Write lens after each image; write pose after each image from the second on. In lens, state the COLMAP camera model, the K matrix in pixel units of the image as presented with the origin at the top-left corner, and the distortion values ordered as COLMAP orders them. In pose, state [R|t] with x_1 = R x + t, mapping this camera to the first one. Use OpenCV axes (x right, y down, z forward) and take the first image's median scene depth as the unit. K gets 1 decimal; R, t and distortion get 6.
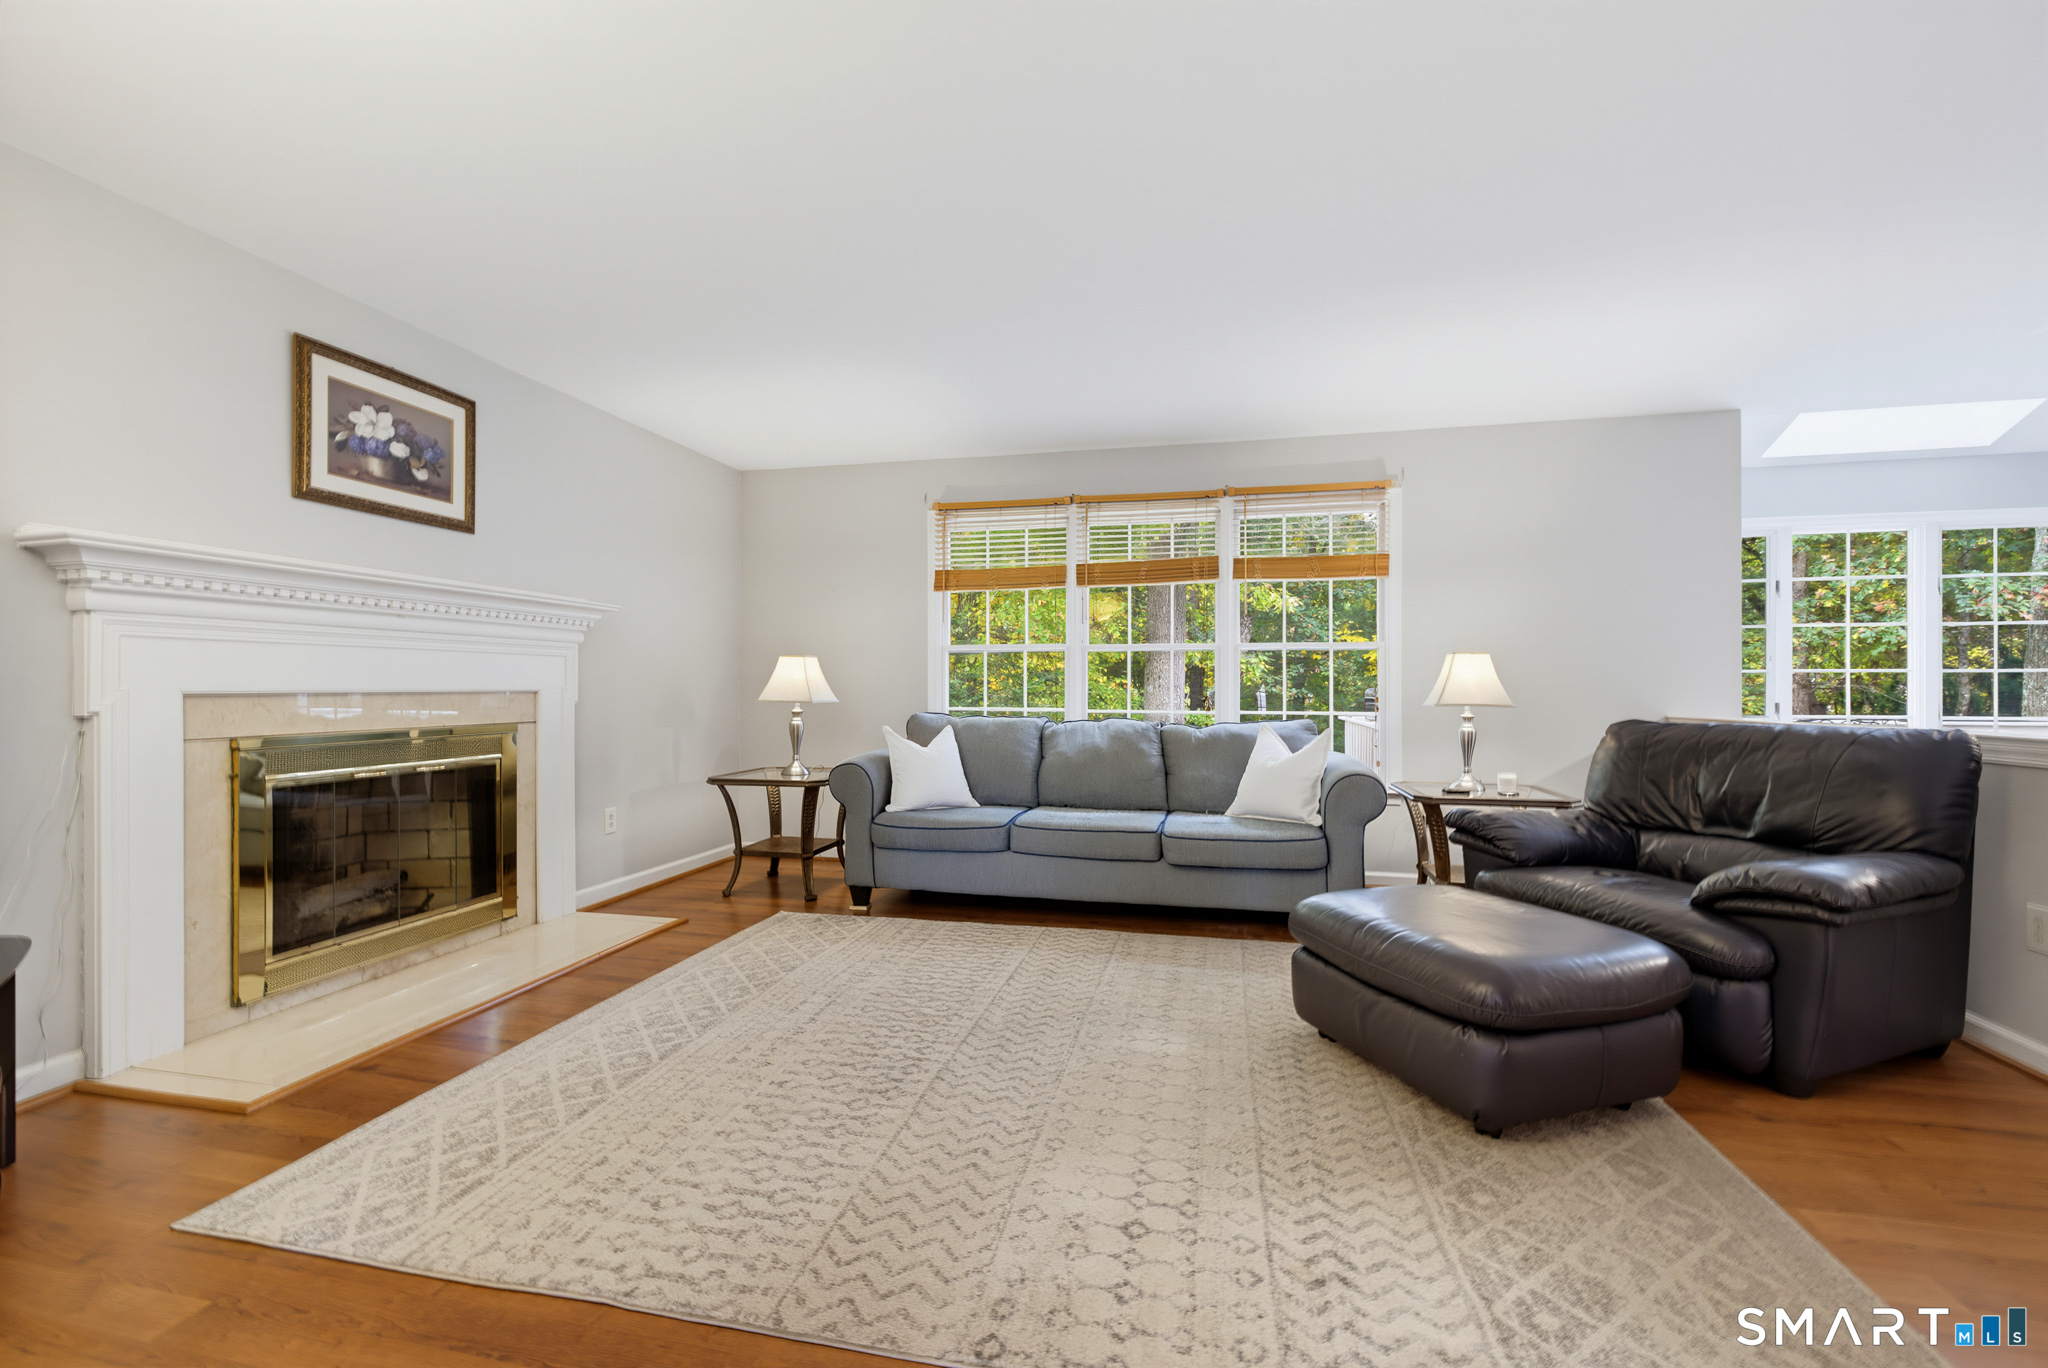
lens RADIAL K [[882.1, 0, 1017.6], [0, 882.1, 687.0], [0, 0, 1]] dist [0.004477, -0.000498]
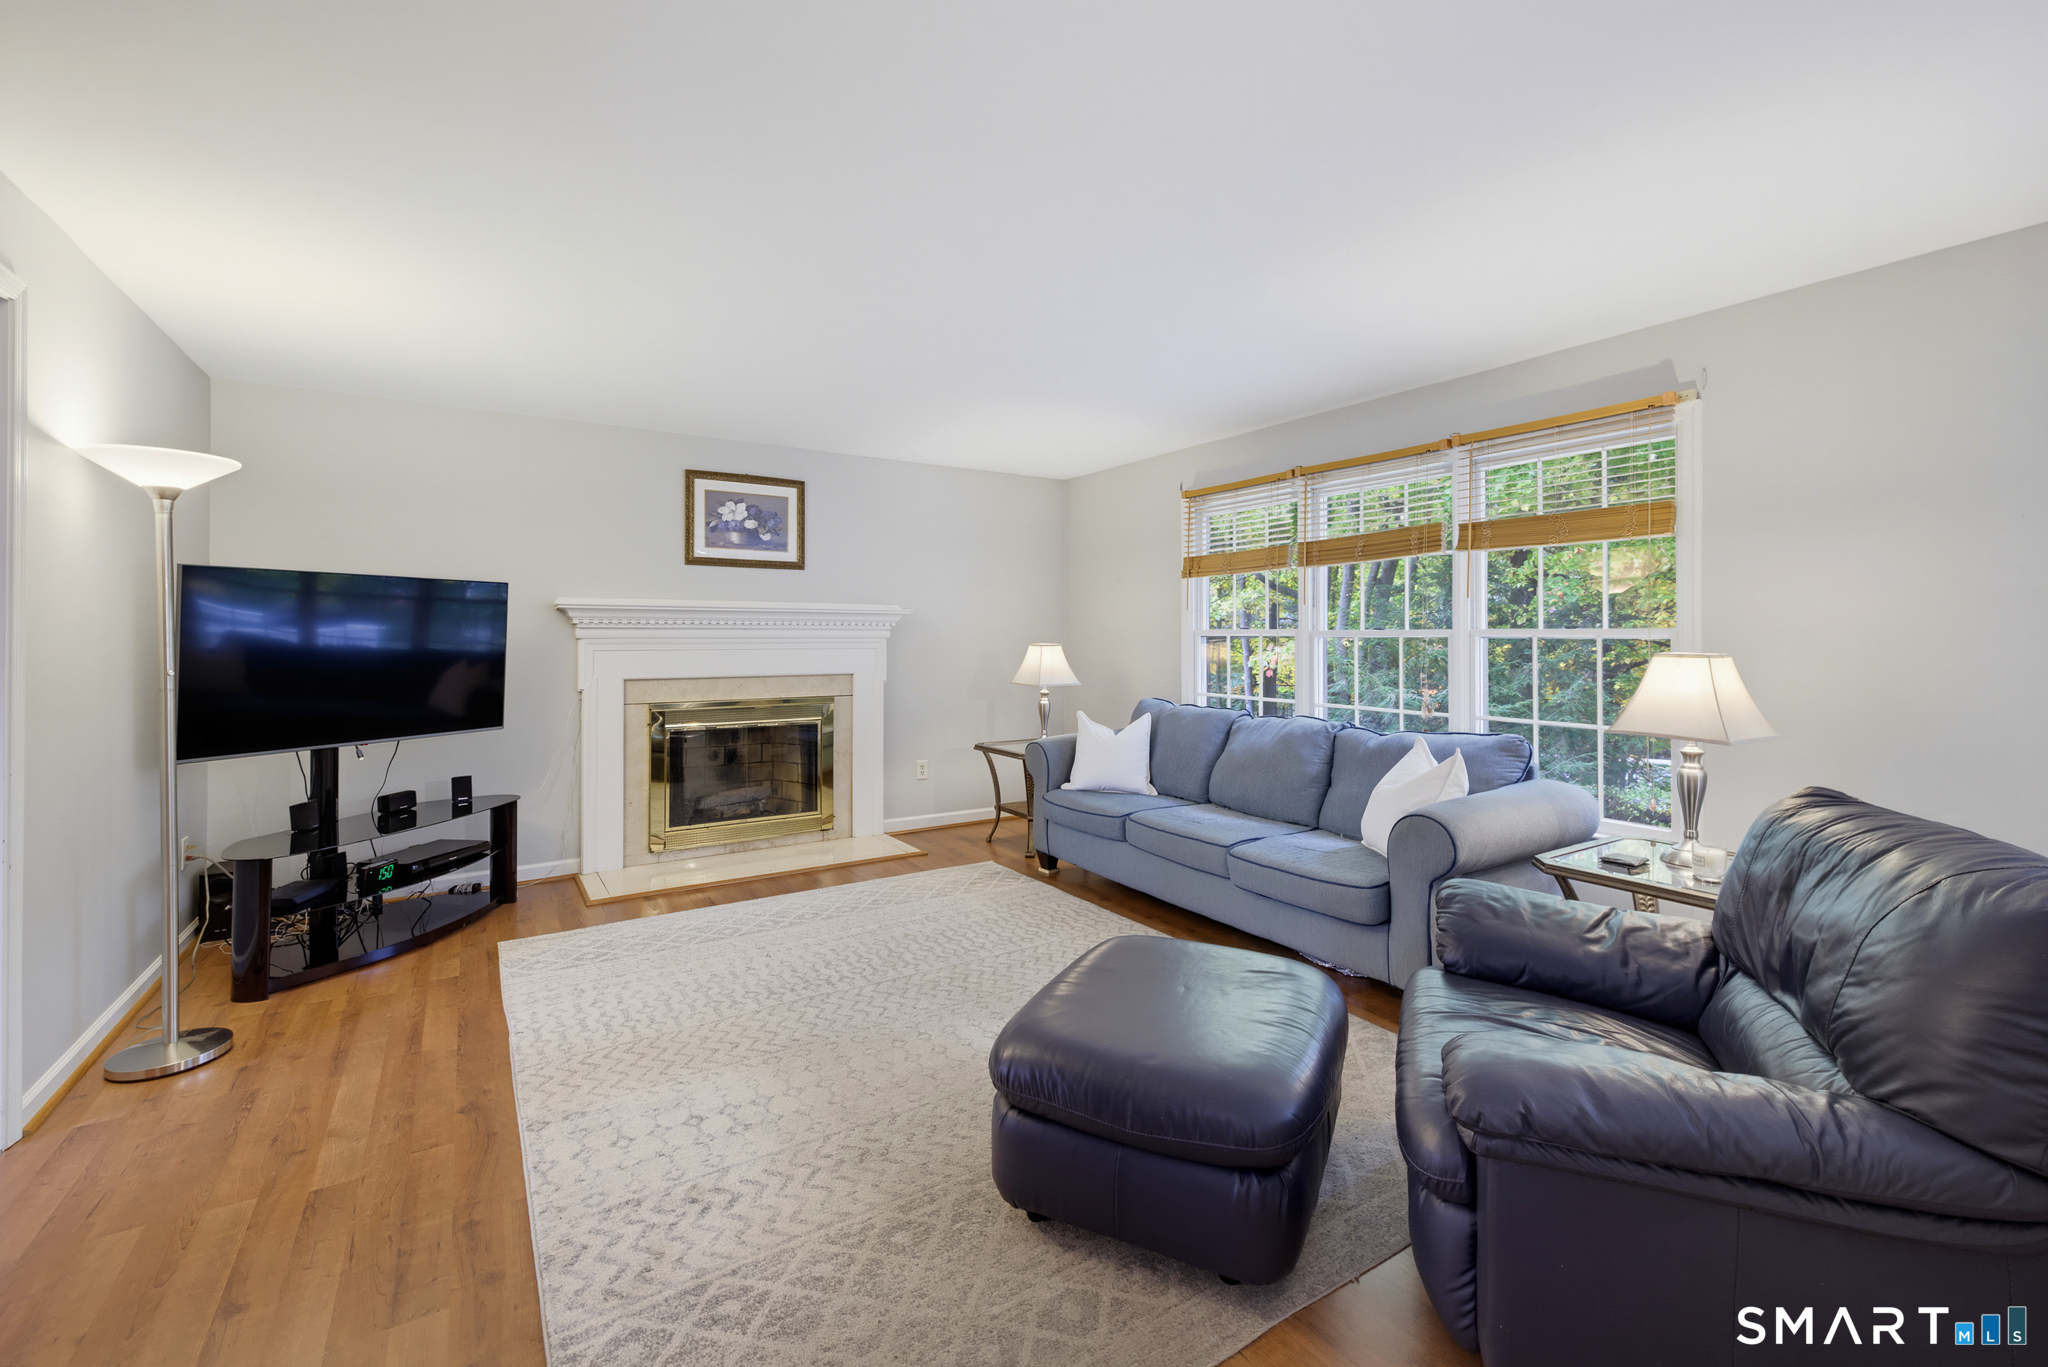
lens RADIAL K [[882.1, 0, 990.1], [0, 882.1, 634.8], [0, 0, 1]] dist [0.004477, -0.000498]
pose [[0.696418, -0.002759, -0.717631, 0.766554], [0.001697, 0.999996, -0.002197, -0.066666], [0.717634, 0.000312, 0.696420, 0.208897]]
